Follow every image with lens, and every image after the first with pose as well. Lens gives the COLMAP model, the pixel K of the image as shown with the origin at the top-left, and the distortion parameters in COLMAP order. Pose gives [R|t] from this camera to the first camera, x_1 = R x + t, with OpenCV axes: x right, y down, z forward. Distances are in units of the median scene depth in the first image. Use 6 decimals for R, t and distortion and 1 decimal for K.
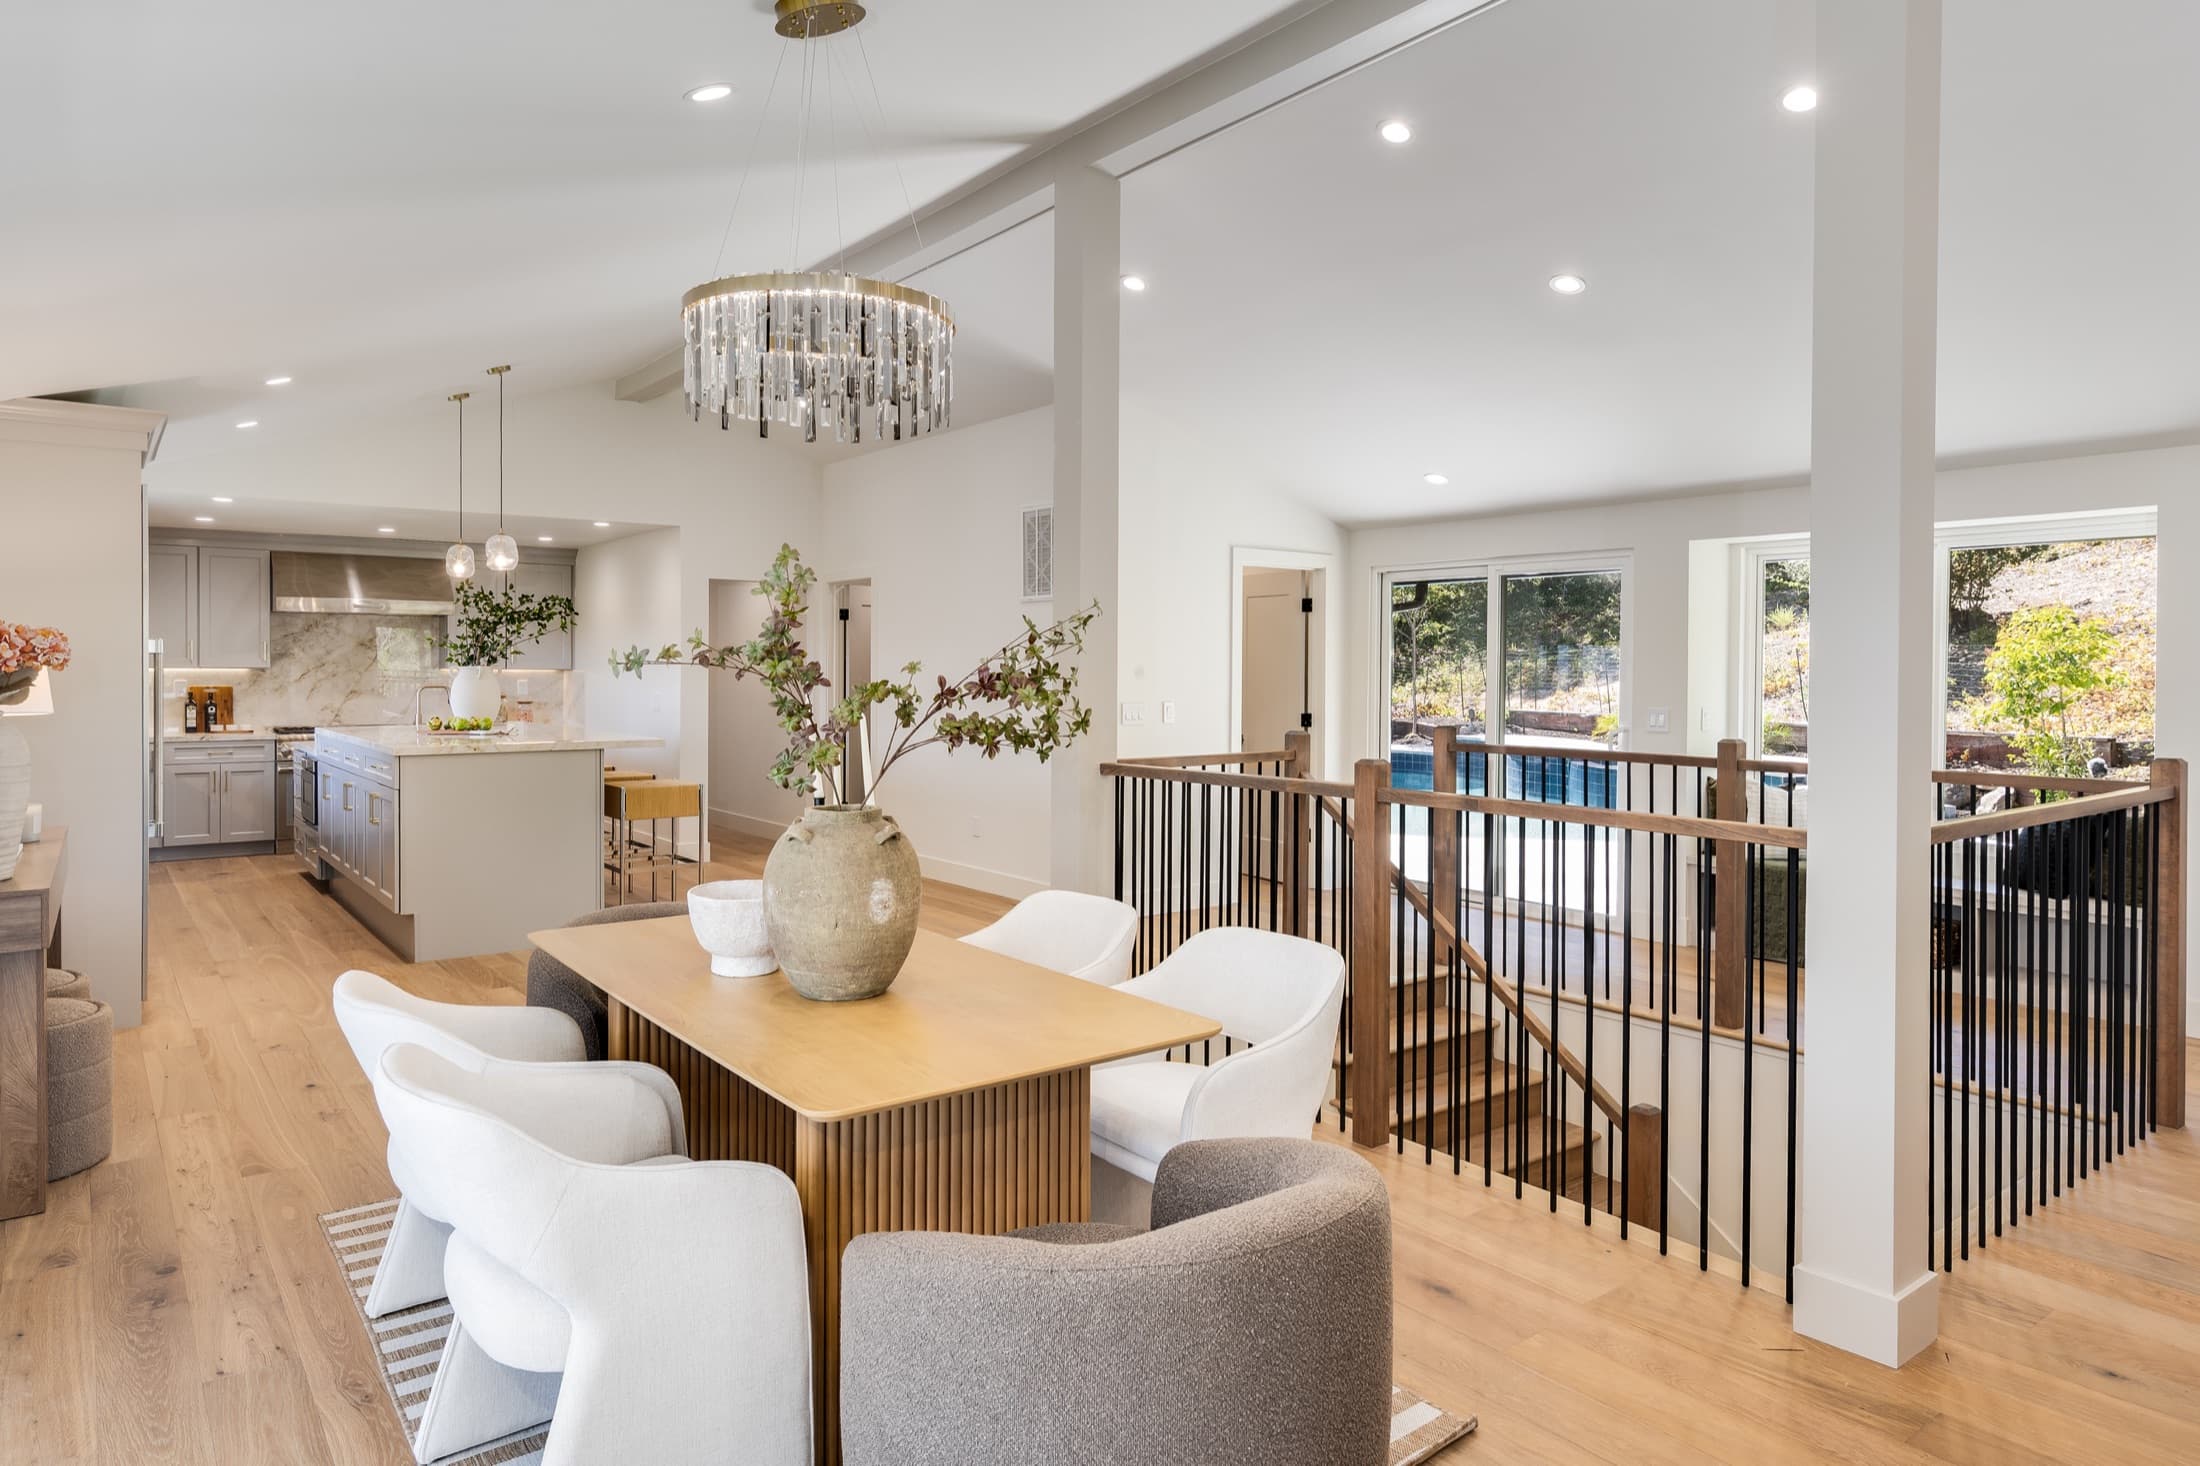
lens RADIAL K [[1301.3, 0, 1096.0], [0, 1301.3, 674.9], [0, 0, 1]] dist [0.000345, -0.000249]
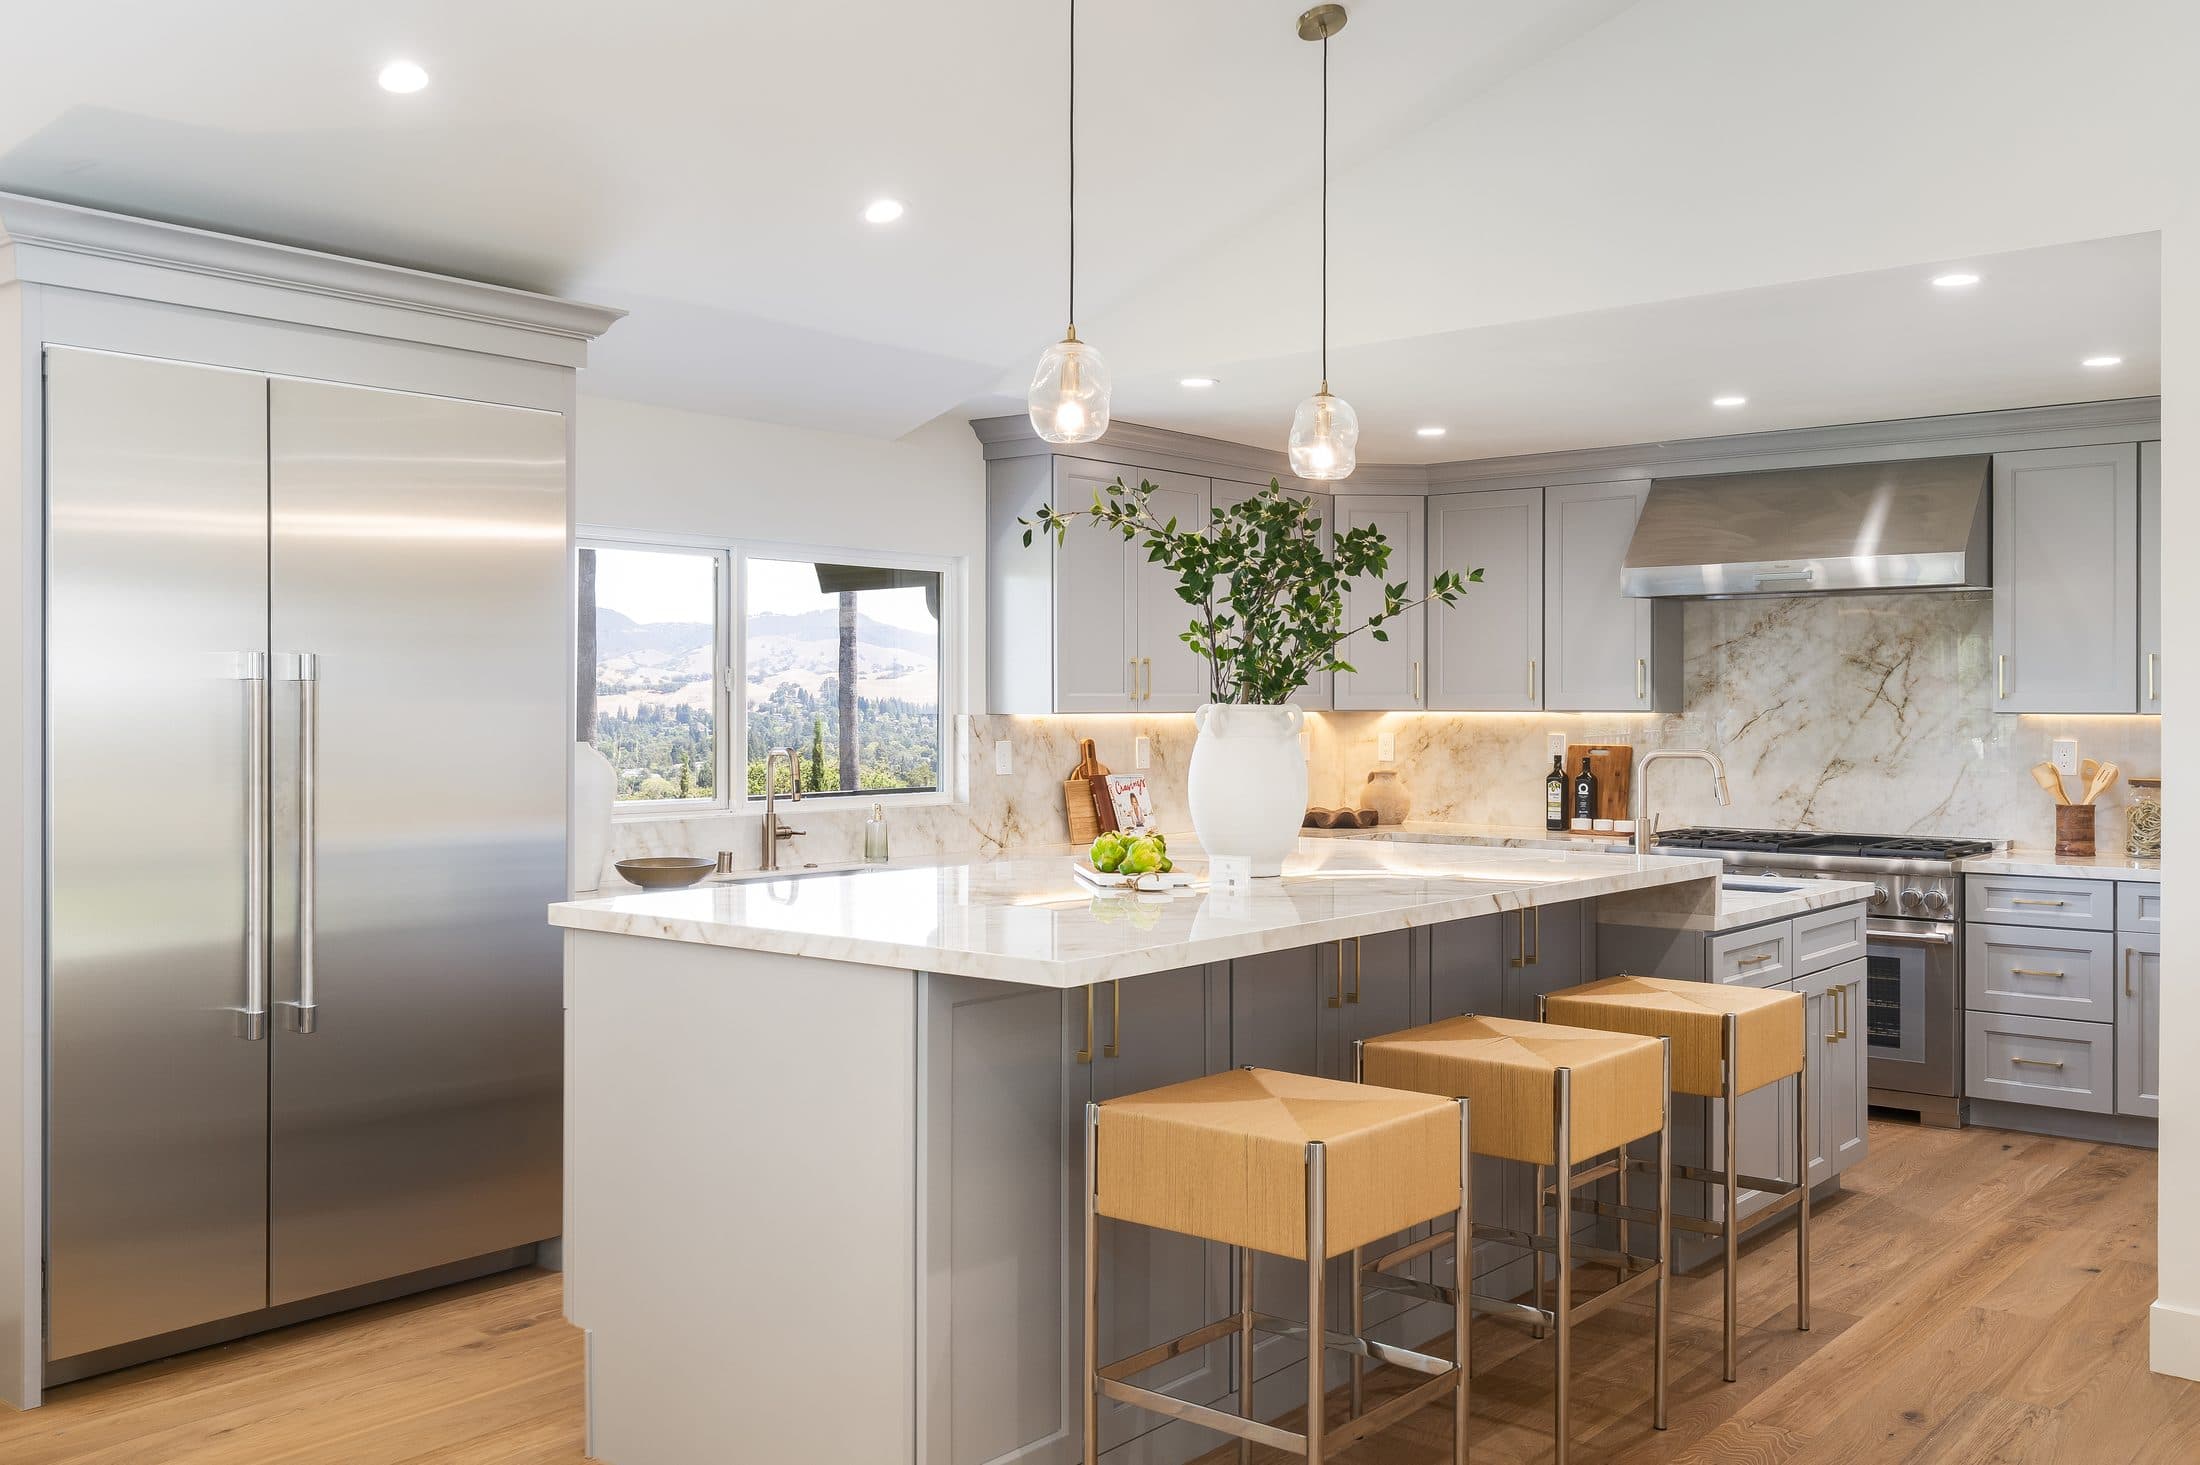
lens RADIAL K [[1941.3, 0, 1104.8], [0, 1941.3, 716.8], [0, 0, 1]] dist [0.003447, -0.004284]
pose [[0.217851, 0.001578, -0.975981, 0.054285], [-0.005681, 0.999984, 0.000348, -0.002184], [0.975966, 0.005468, 0.217856, 0.629176]]
